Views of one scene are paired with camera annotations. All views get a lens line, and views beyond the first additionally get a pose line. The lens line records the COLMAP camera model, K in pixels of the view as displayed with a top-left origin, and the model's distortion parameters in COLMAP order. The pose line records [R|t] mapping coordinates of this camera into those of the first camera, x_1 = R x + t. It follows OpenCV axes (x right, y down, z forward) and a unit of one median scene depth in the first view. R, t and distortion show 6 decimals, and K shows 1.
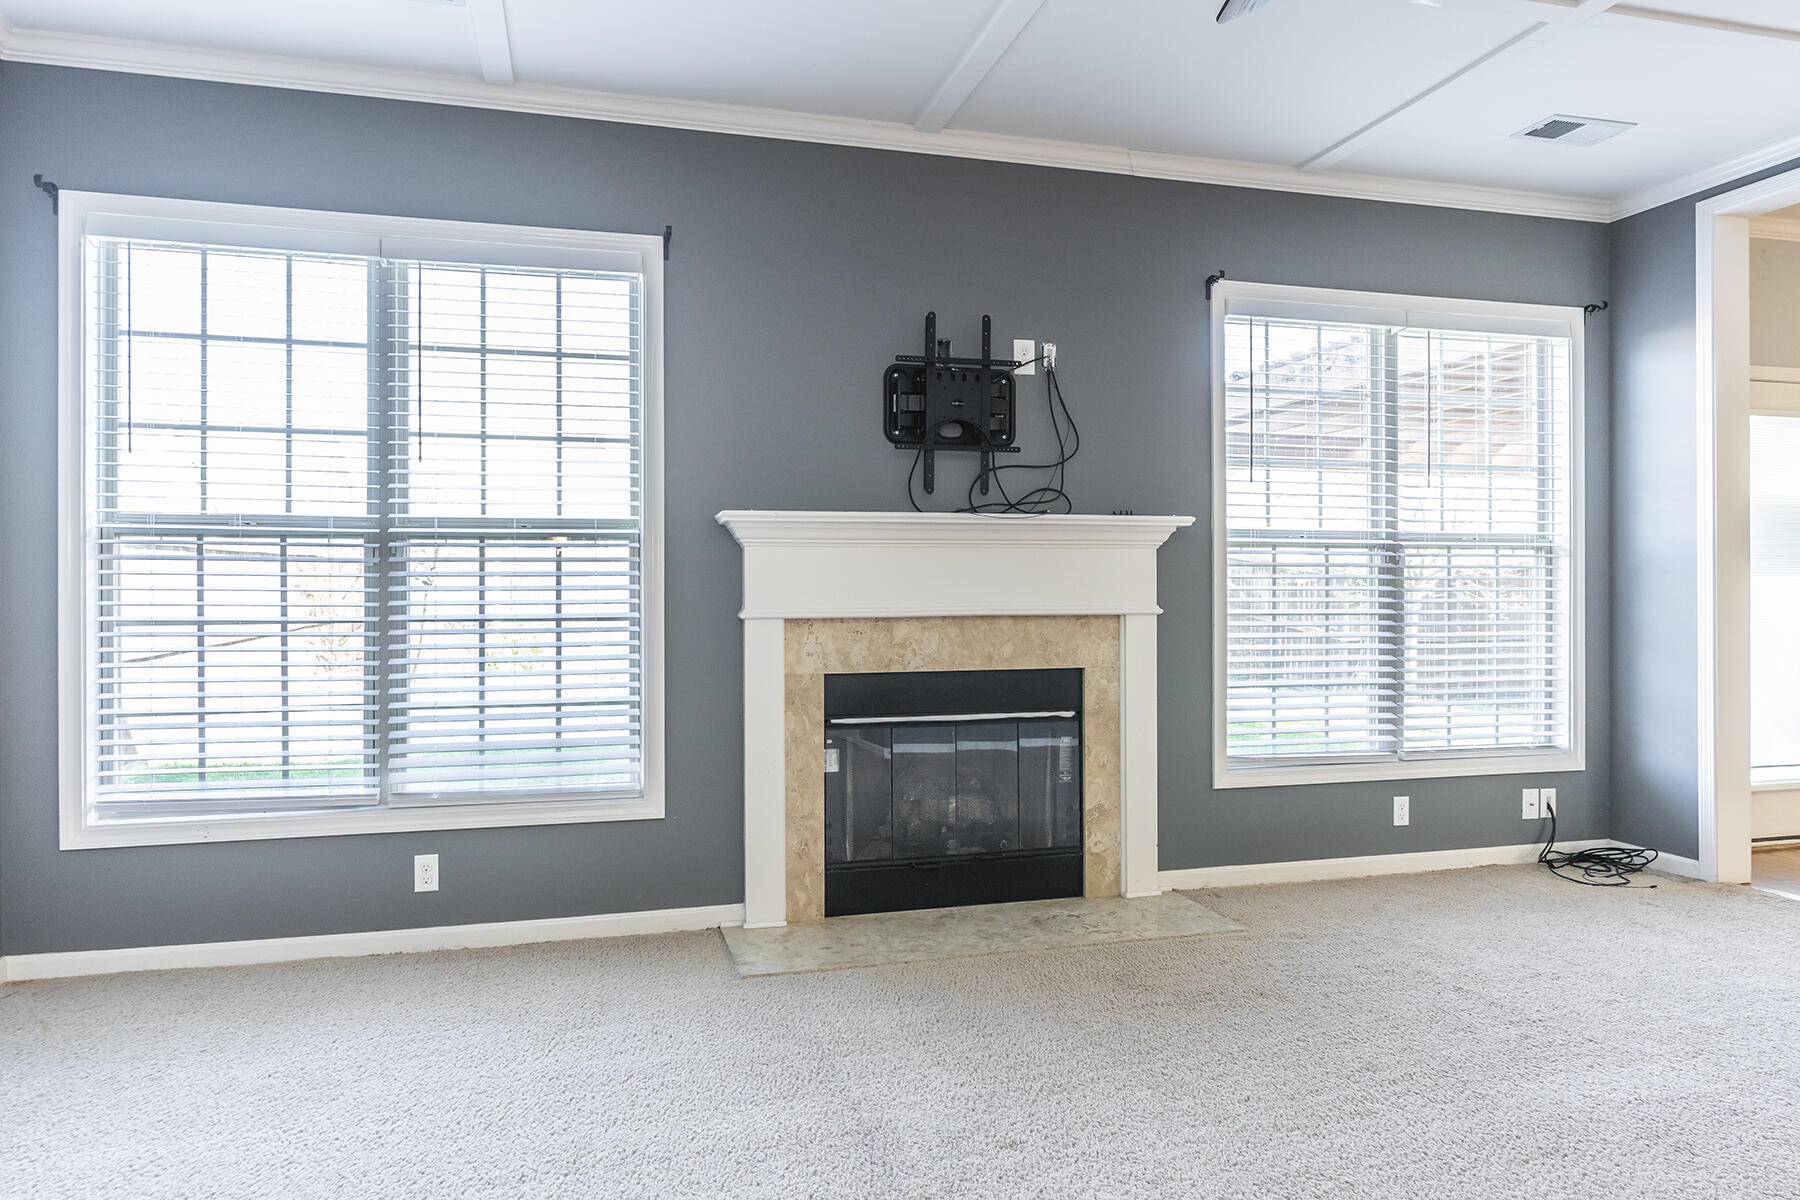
lens RADIAL K [[1011.1, 0, 899.5], [0, 1011.1, 541.4], [0, 0, 1]] dist [-0.004976, -0.001400]
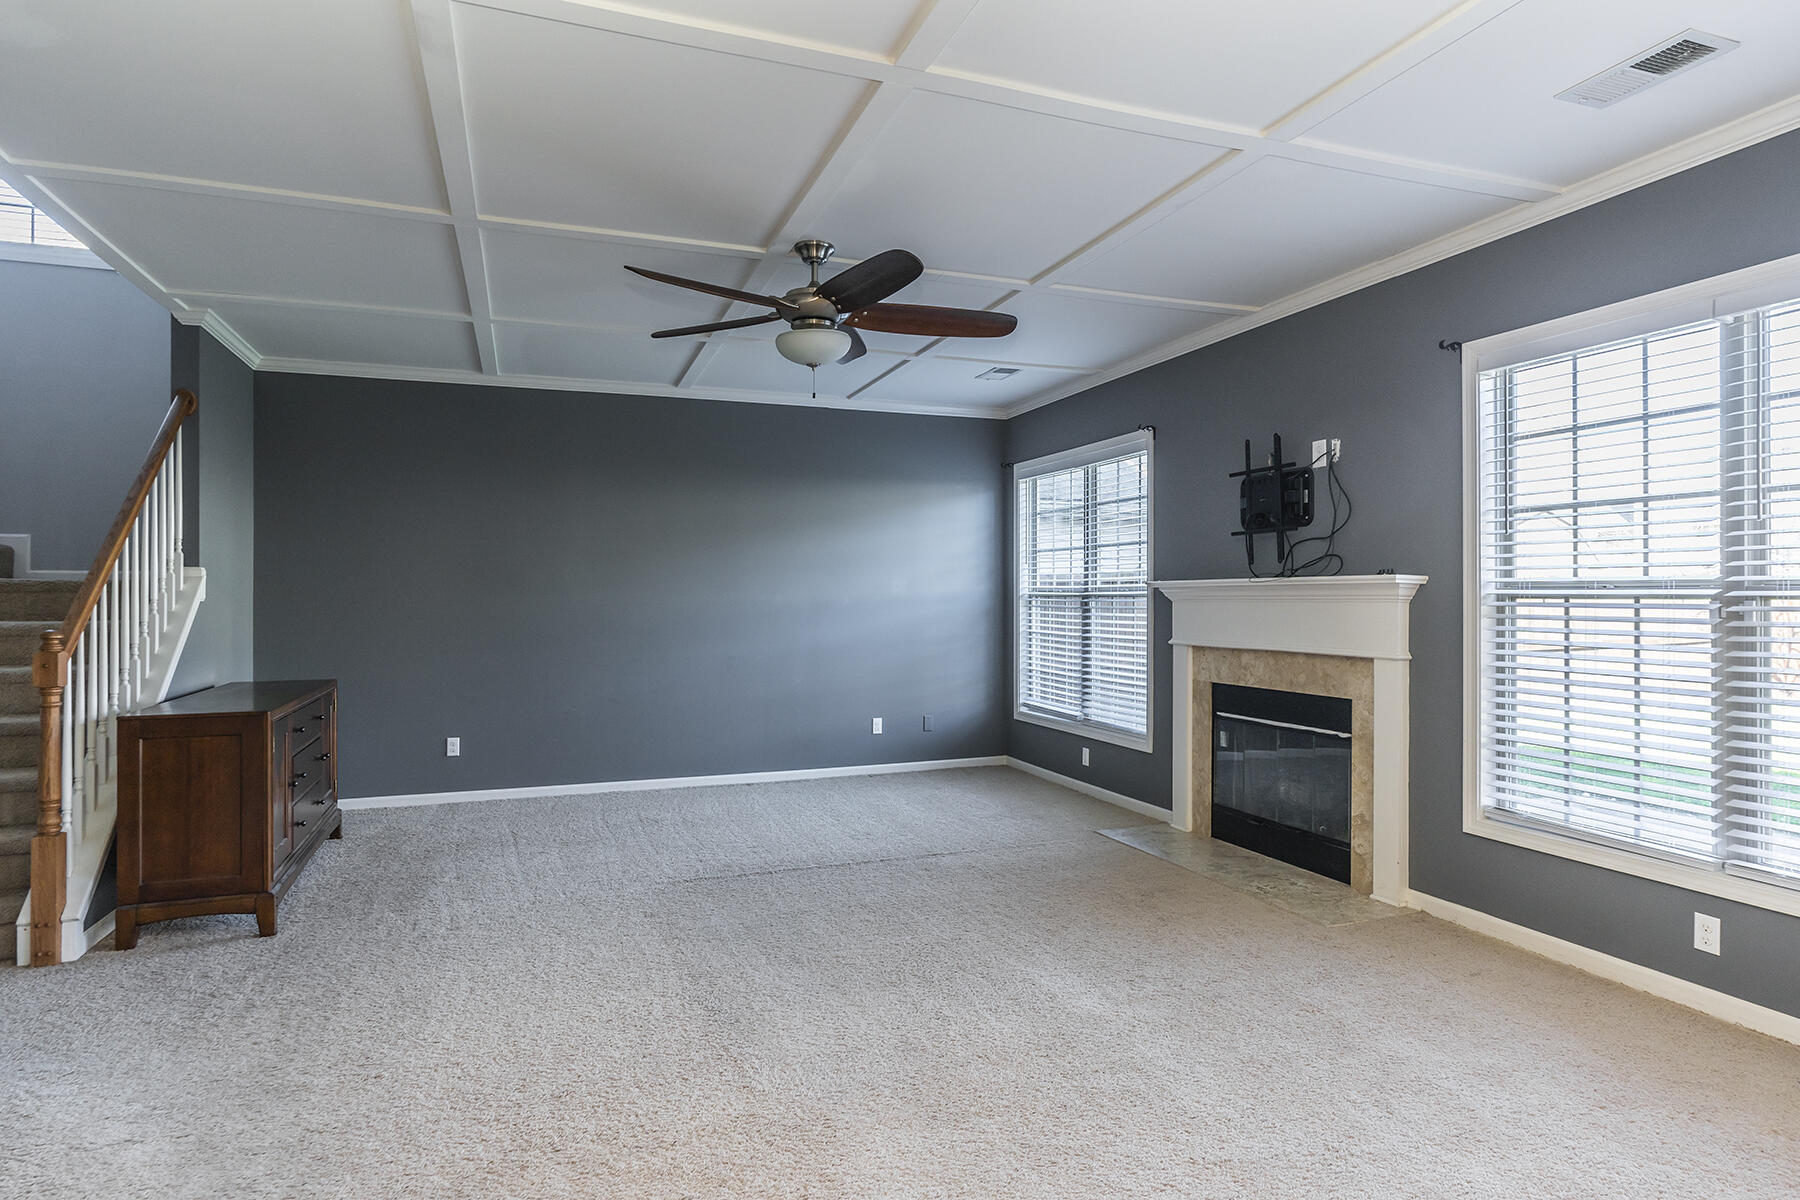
lens RADIAL K [[980.3, 0, 900.0], [0, 980.3, 600.0], [0, 0, 1]] dist [-0.001014, 0.000306]
pose [[0.117963, -0.008755, -0.992979, 1.273634], [0.002512, 0.999961, -0.008518, 0.012987], [0.993015, -0.001490, 0.117981, 0.308527]]
